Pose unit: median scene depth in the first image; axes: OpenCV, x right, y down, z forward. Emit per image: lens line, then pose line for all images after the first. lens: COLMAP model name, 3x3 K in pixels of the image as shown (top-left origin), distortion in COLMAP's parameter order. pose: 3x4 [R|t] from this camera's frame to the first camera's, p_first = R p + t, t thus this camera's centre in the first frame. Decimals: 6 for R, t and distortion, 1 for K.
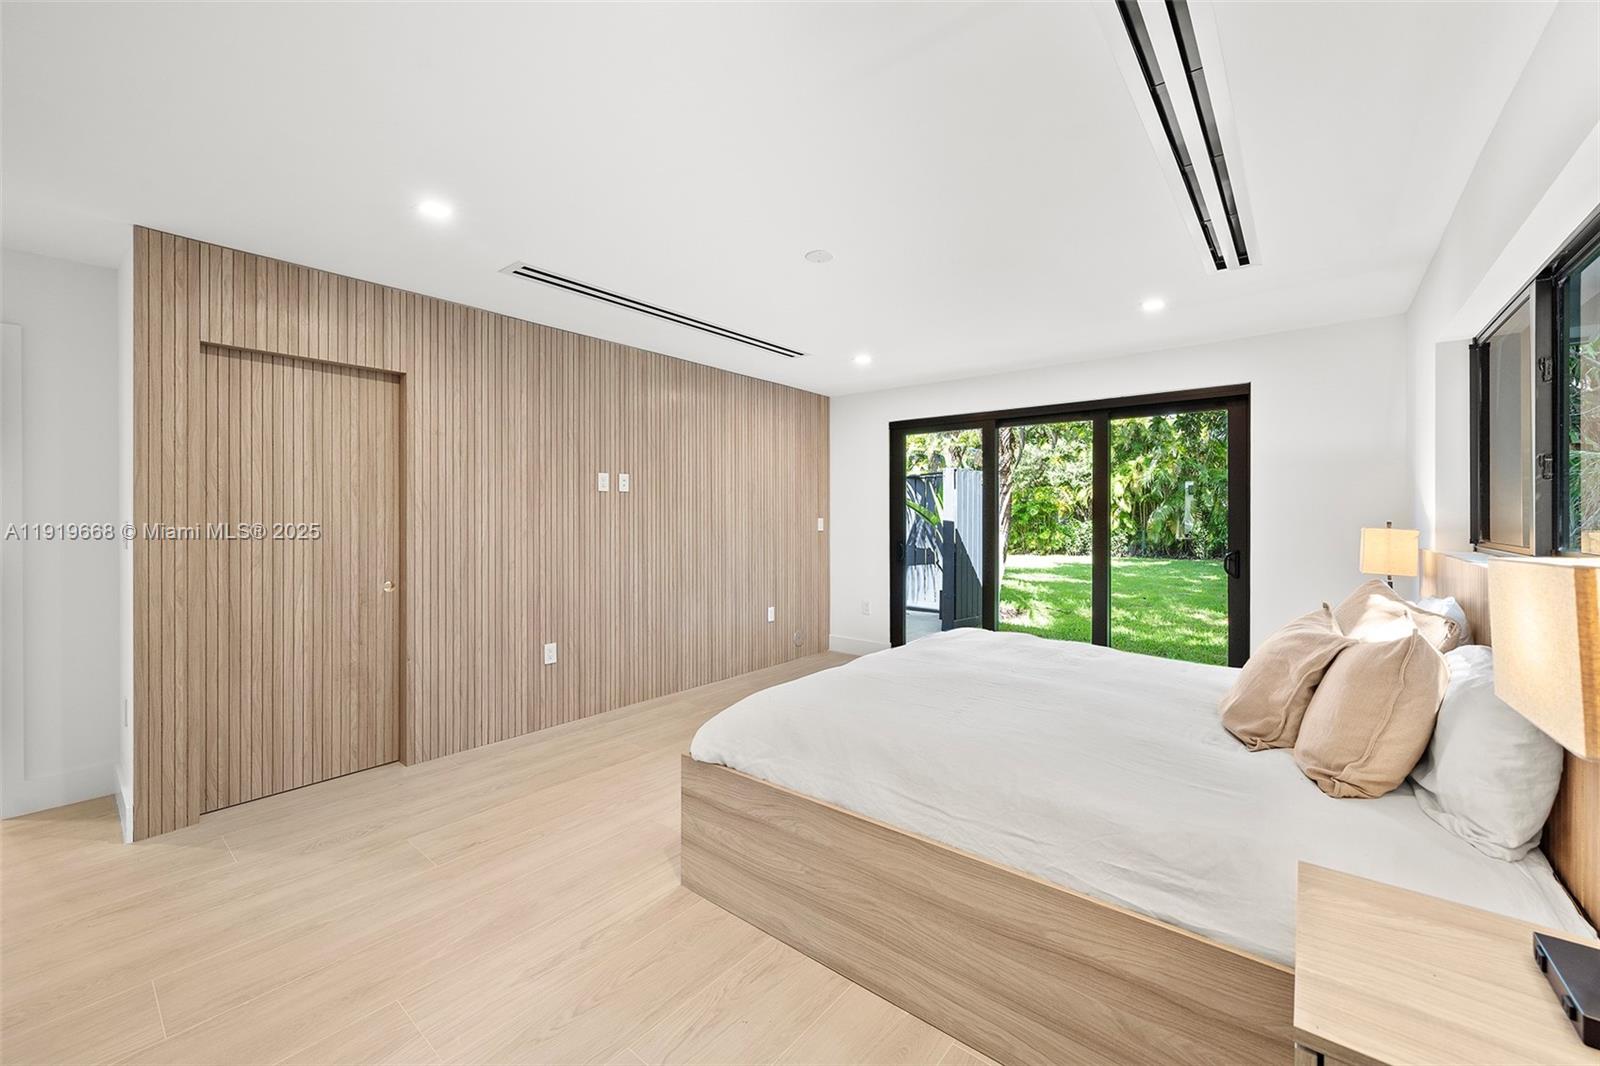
lens RADIAL K [[638.3, 0, 795.8], [0, 638.3, 519.6], [0, 0, 1]] dist [0.000783, -0.000054]
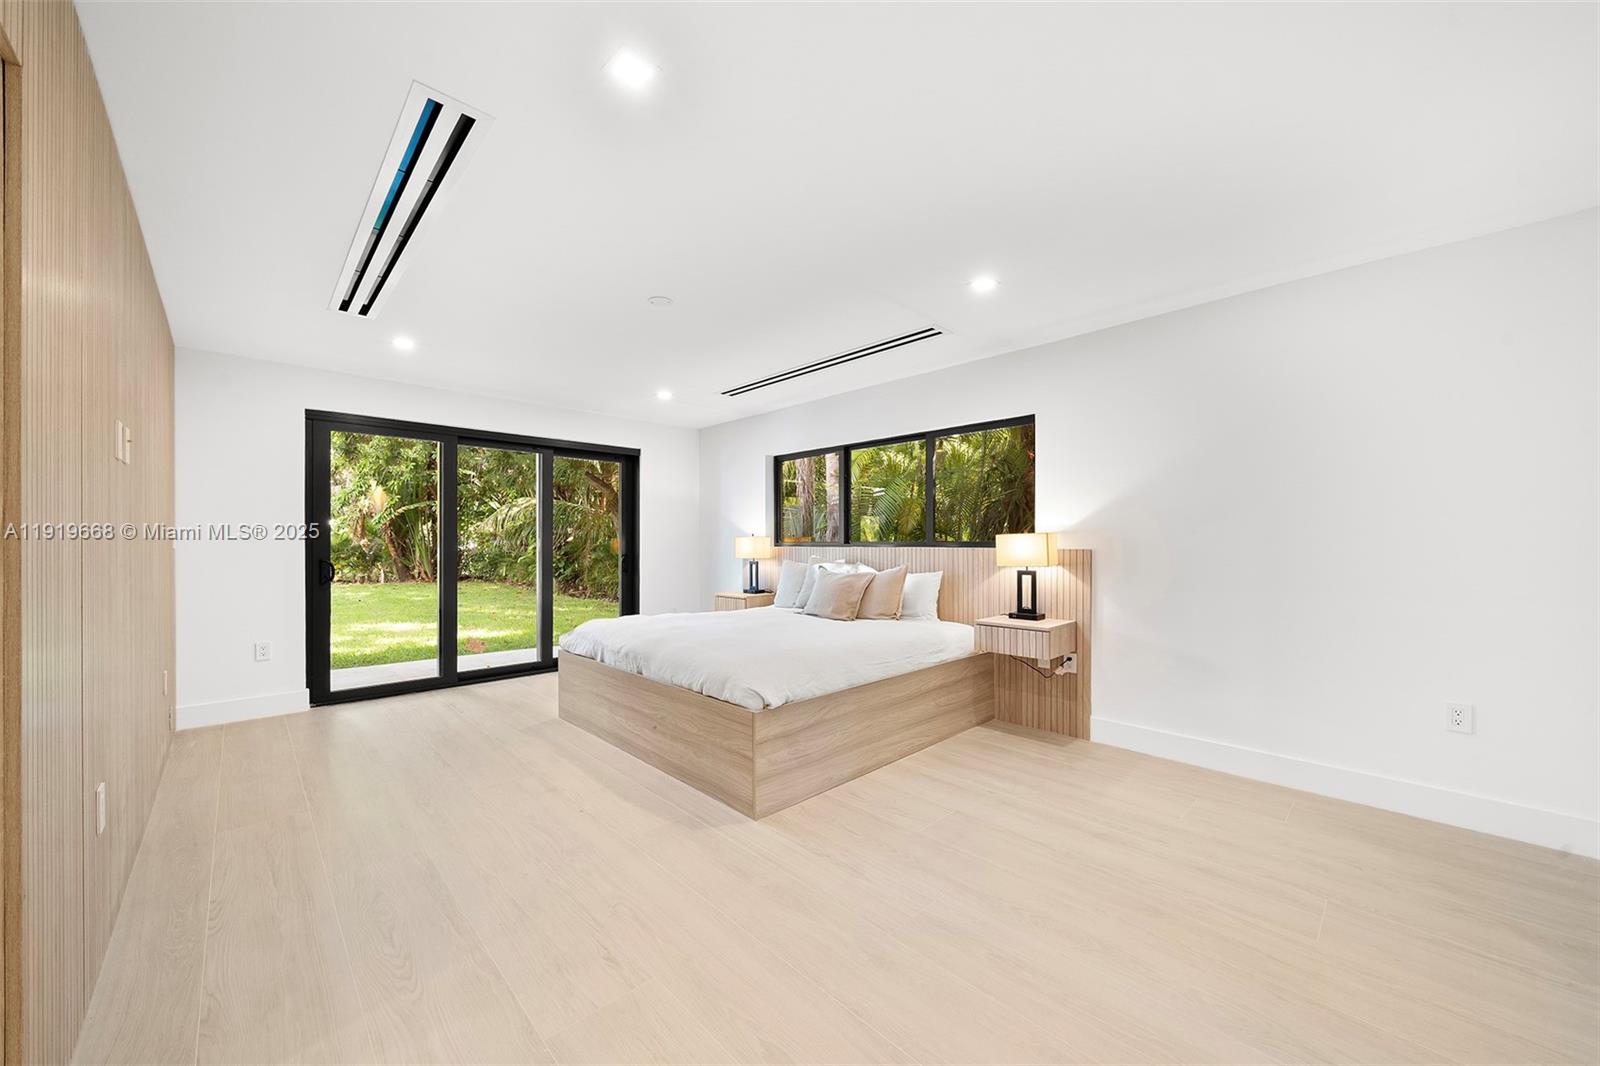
lens RADIAL K [[579.4, 0, 795.6], [0, 579.4, 541.6], [0, 0, 1]] dist [-0.002439, 0.000033]
pose [[0.120390, -0.000808, 0.992726, -1.461117], [0.008643, 0.999963, -0.000234, 0.047582], [-0.992689, 0.008608, 0.120392, 0.911233]]
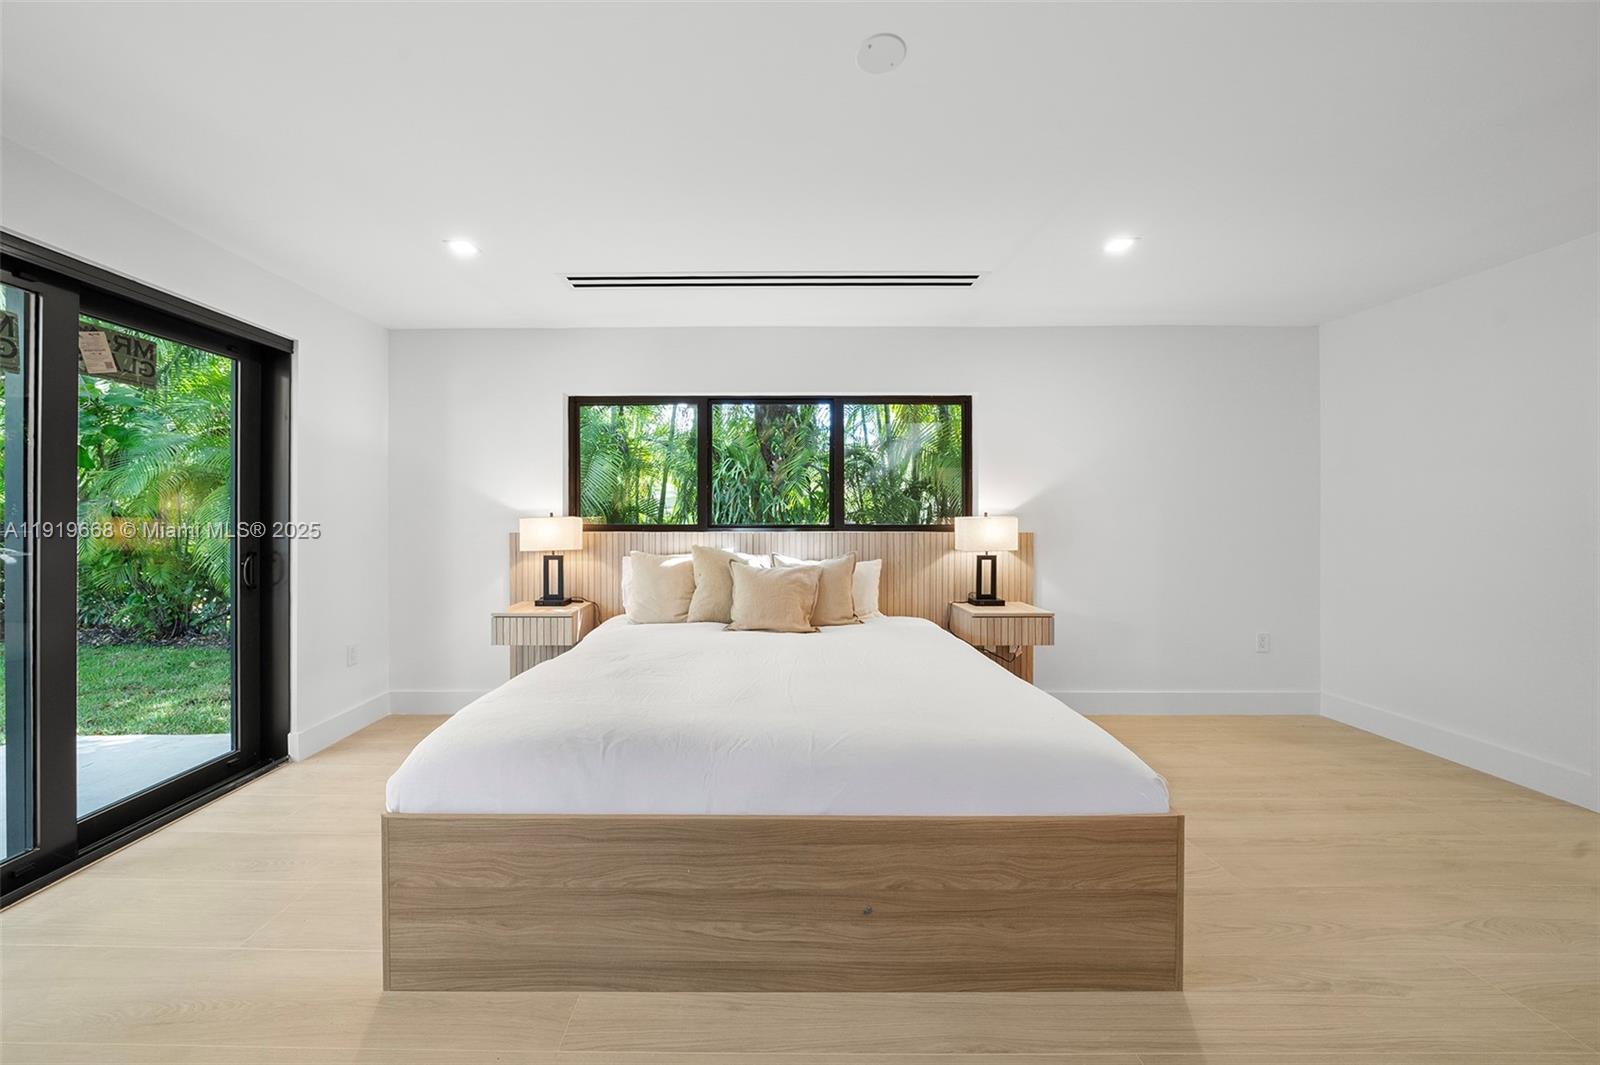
lens RADIAL K [[564.3, 0, 798.5], [0, 564.3, 517.9], [0, 0, 1]] dist [-0.008886, 0.000271]
pose [[-0.624277, 0.000802, 0.781203, -0.515120], [0.004828, 0.999984, 0.002831, 0.022534], [-0.781188, 0.005539, -0.624271, 1.974499]]
